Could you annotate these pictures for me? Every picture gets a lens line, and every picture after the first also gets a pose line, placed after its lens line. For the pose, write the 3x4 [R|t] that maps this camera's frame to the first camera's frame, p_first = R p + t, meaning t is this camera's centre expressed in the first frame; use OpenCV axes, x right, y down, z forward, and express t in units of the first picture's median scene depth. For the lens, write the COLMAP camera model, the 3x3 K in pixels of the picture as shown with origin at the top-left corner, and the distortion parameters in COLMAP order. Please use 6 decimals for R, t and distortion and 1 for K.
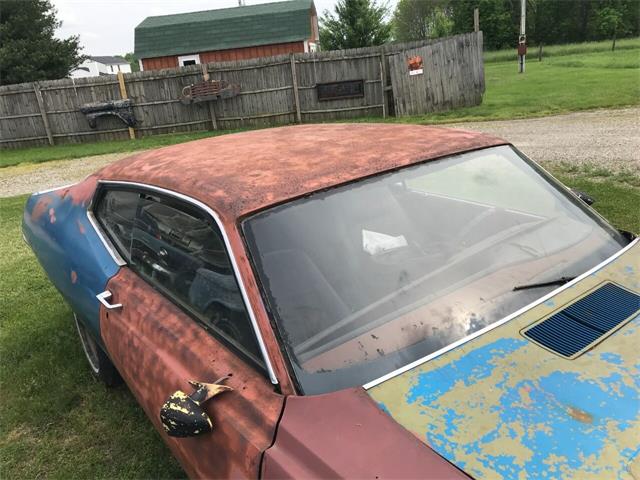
lens RADIAL K [[522.8, 0, 313.1], [0, 522.8, 237.7], [0, 0, 1]] dist [0.014519, -0.012537]
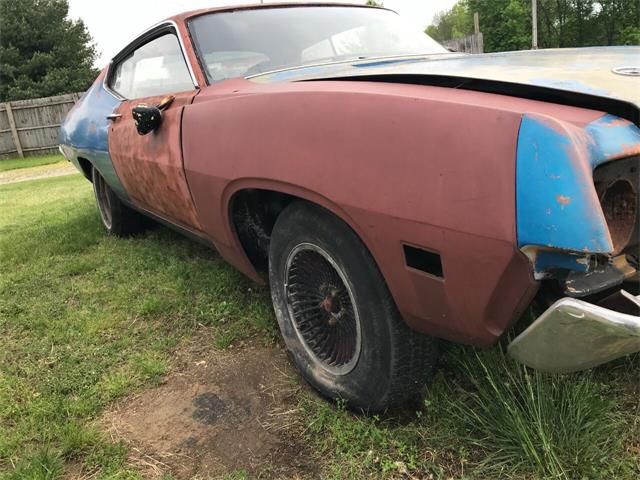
lens RADIAL K [[518.7, 0, 311.0], [0, 518.7, 240.5], [0, 0, 1]] dist [0.012952, -0.007469]
pose [[0.998203, -0.006482, -0.059564, 0.030704], [0.003666, 0.998875, -0.047269, 0.066708], [0.059803, 0.046966, 0.997105, -0.048771]]
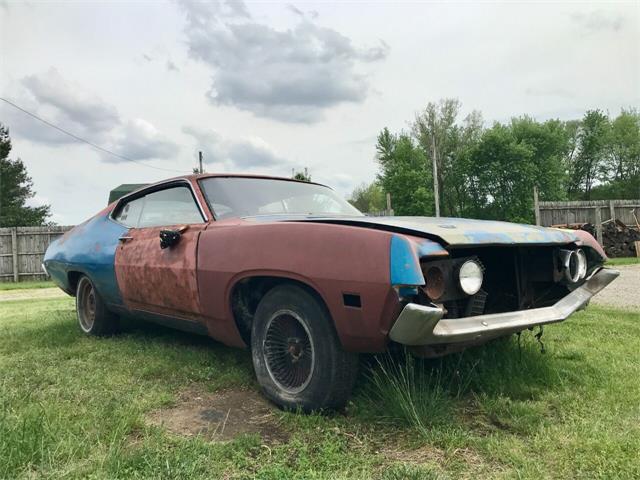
lens RADIAL K [[514.2, 0, 306.3], [0, 514.2, 250.9], [0, 0, 1]] dist [0.045032, -0.003914]
pose [[0.995115, 0.060023, 0.078377, 0.017980], [-0.031728, 0.946262, -0.321842, 0.096271], [-0.093483, 0.317783, 0.943544, -0.111175]]
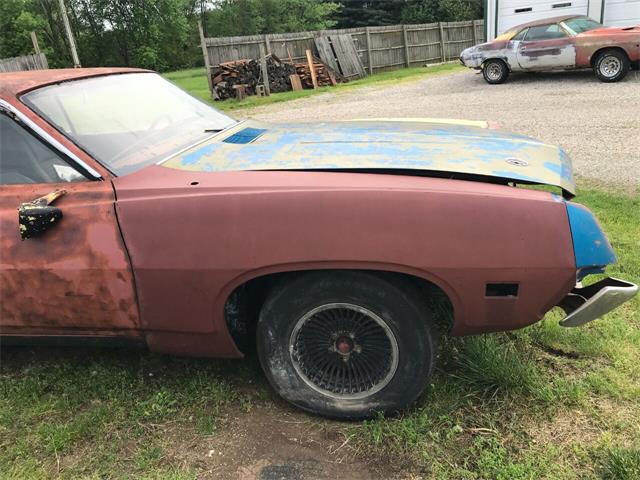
lens RADIAL K [[531.3, 0, 306.1], [0, 531.3, 247.3], [0, 0, 1]] dist [0.013315, -0.007393]
pose [[0.726185, -0.219364, 0.651564, -0.054119], [0.253670, 0.966351, 0.042622, 0.044003], [-0.638989, 0.134331, 0.757396, -0.042822]]
